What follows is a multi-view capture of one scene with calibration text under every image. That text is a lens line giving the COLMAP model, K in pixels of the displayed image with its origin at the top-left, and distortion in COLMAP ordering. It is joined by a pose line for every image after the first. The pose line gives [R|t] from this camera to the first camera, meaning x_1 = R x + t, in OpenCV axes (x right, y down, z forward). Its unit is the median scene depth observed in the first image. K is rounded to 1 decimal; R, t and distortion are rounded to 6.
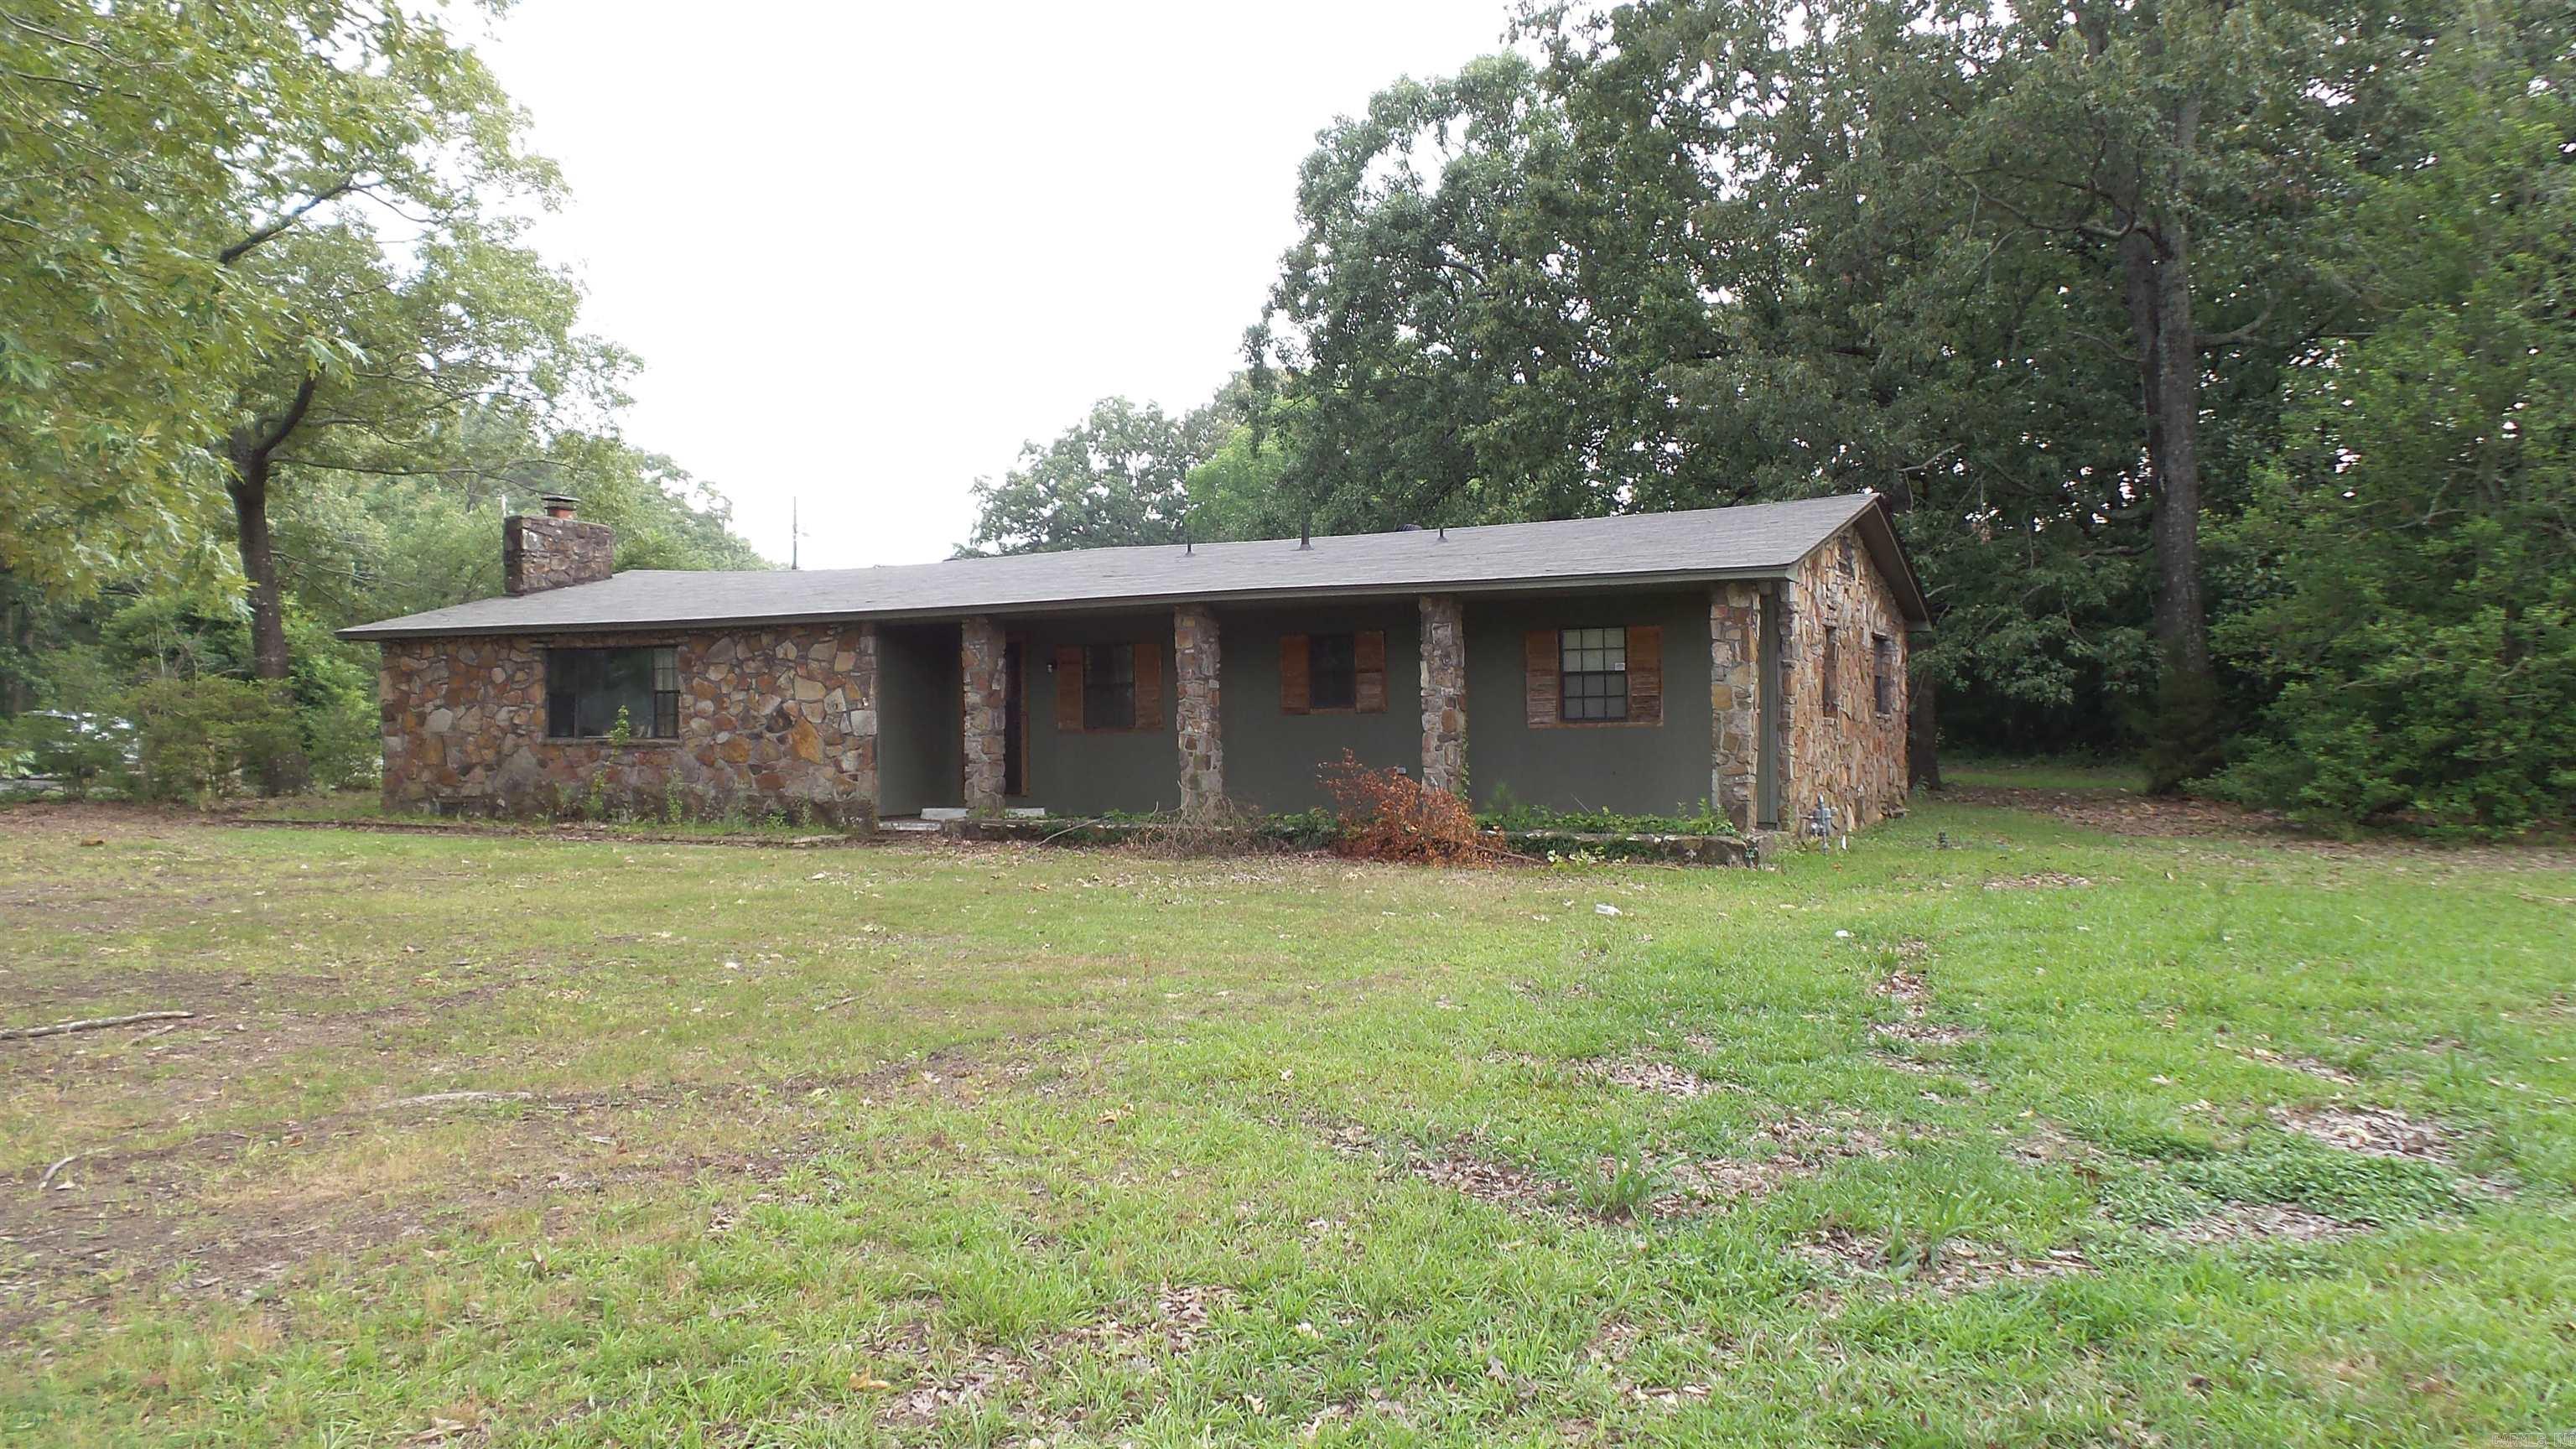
lens RADIAL K [[1735.0, 0, 1288.0], [0, 1735.0, 724.5], [0, 0, 1]] dist [0.028807, -0.000389]
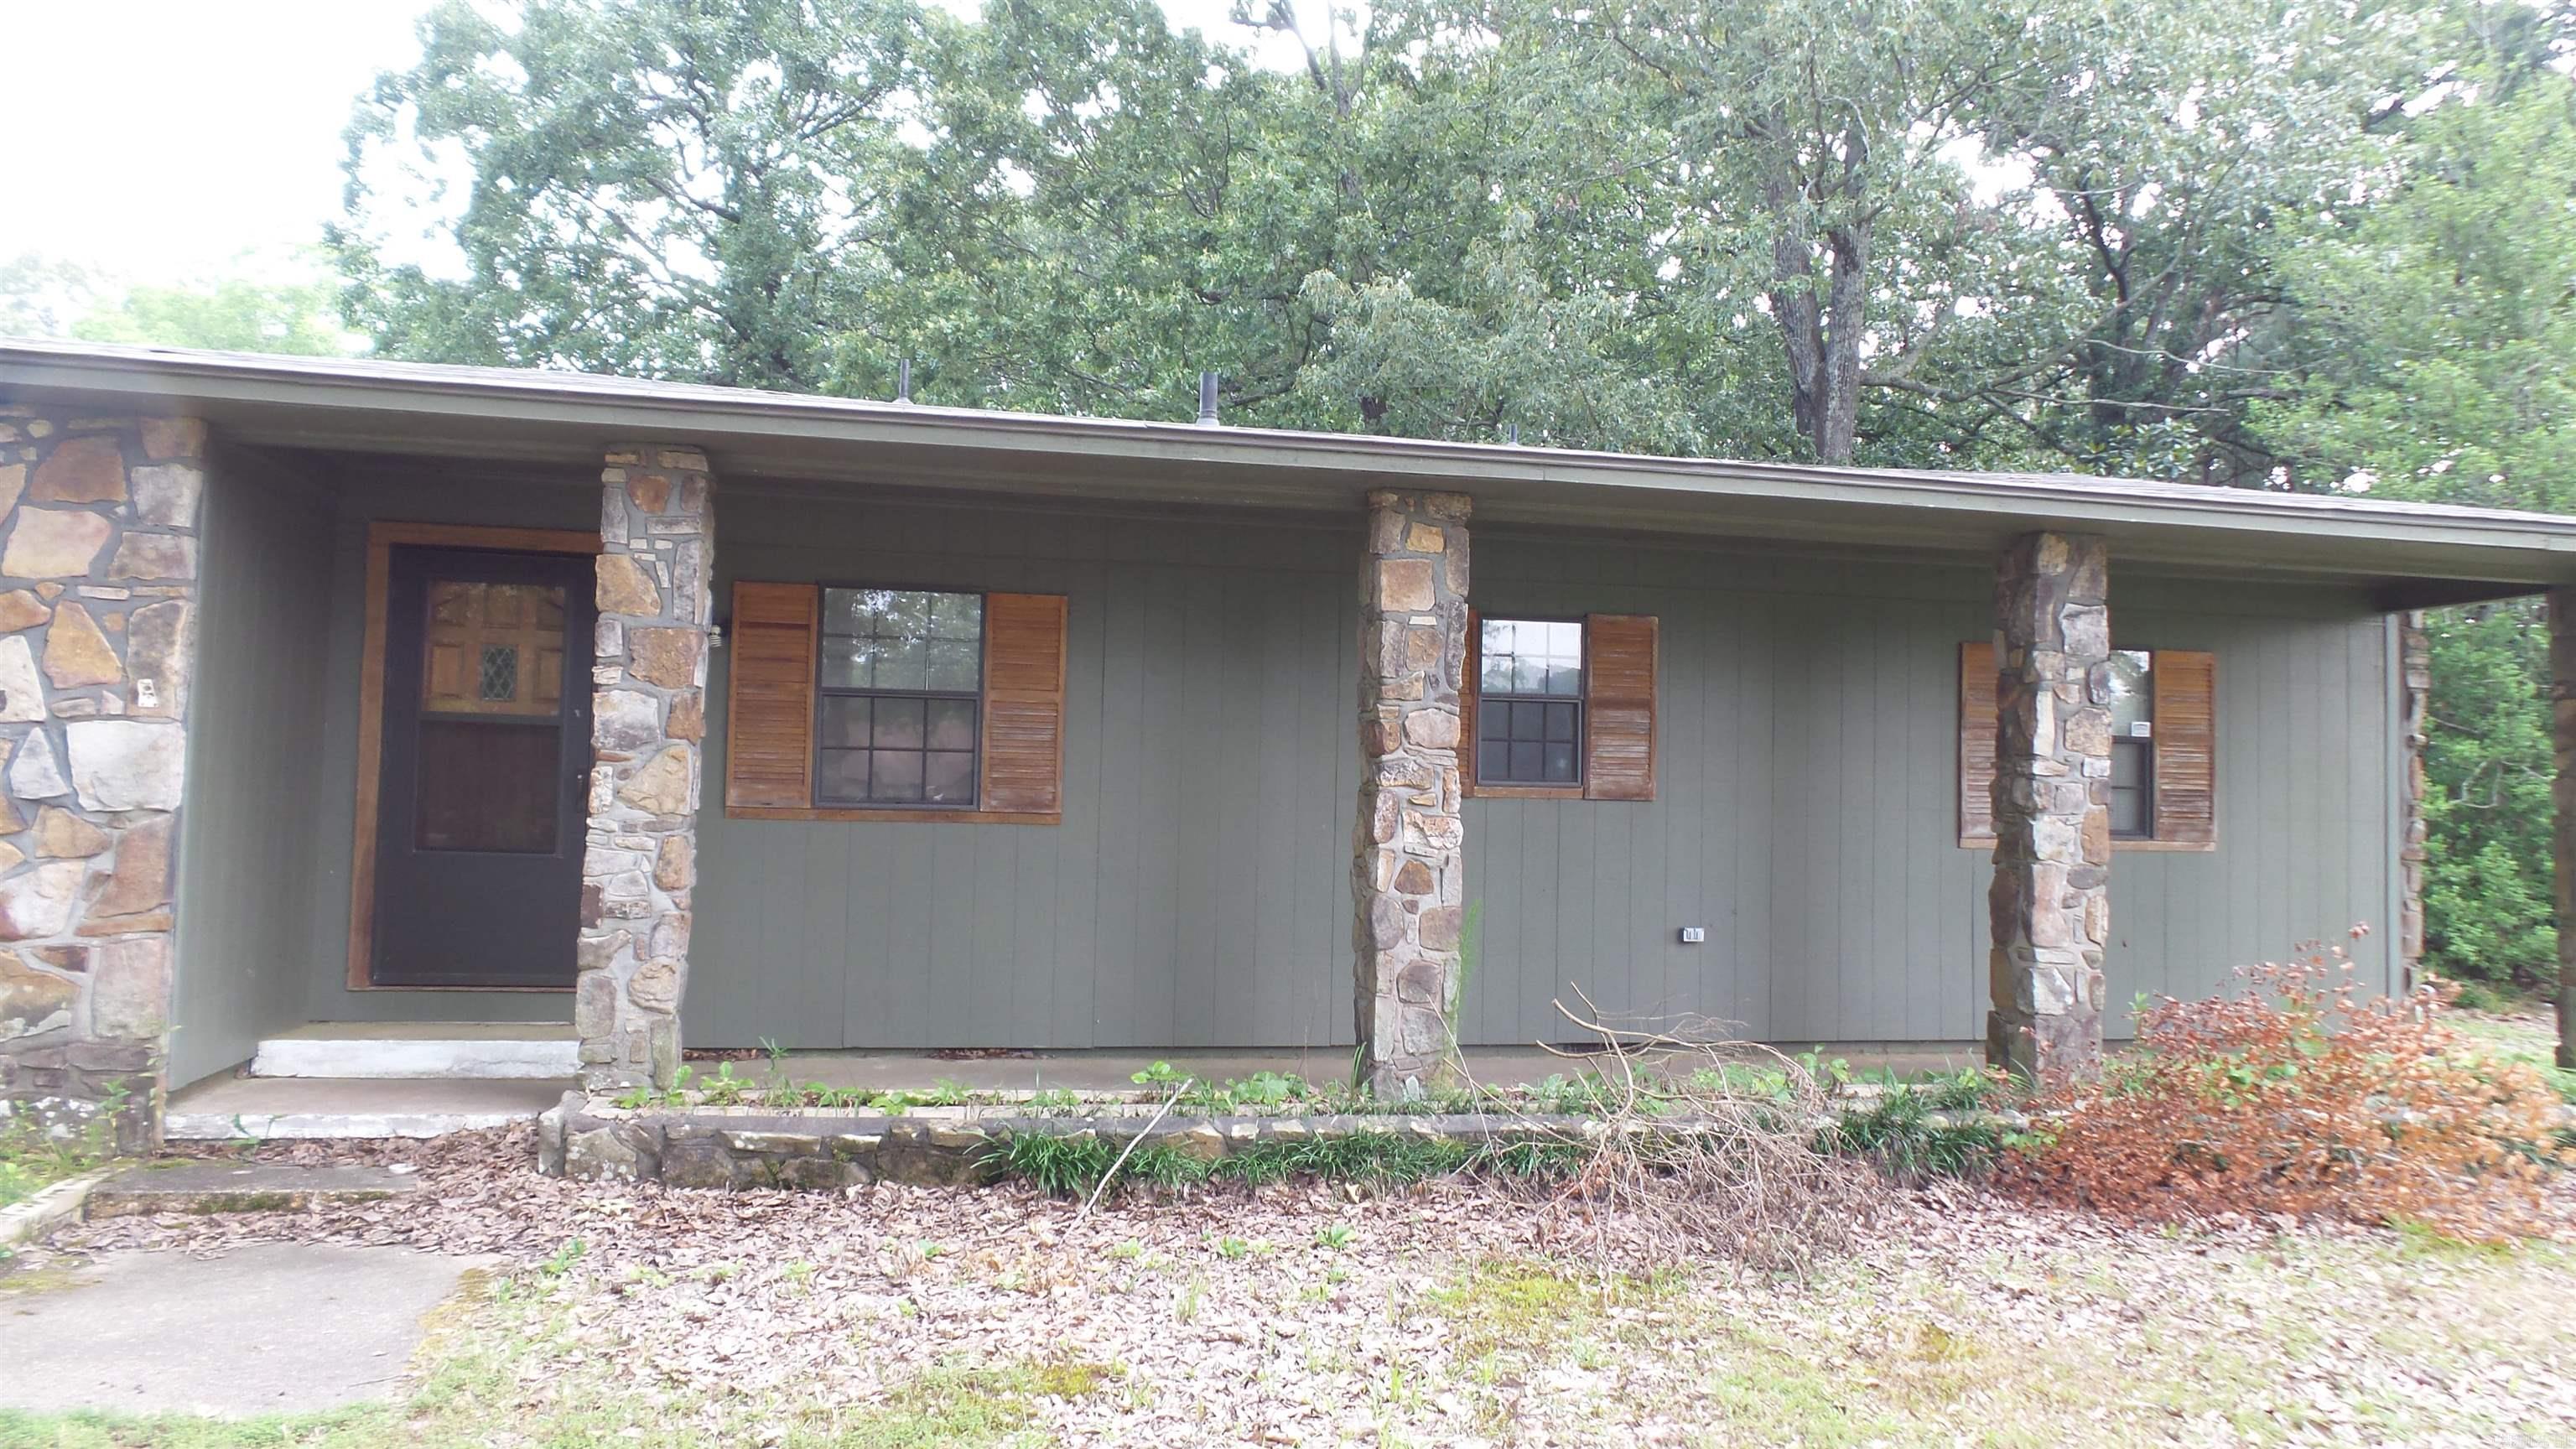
lens RADIAL K [[1735.0, 0, 1288.0], [0, 1735.0, 724.5], [0, 0, 1]] dist [0.028807, -0.000389]
pose [[0.793361, 0.058091, 0.605974, -0.269177], [-0.040170, 0.998263, -0.043106, -0.002942], [-0.607425, 0.009856, 0.794316, 0.656717]]
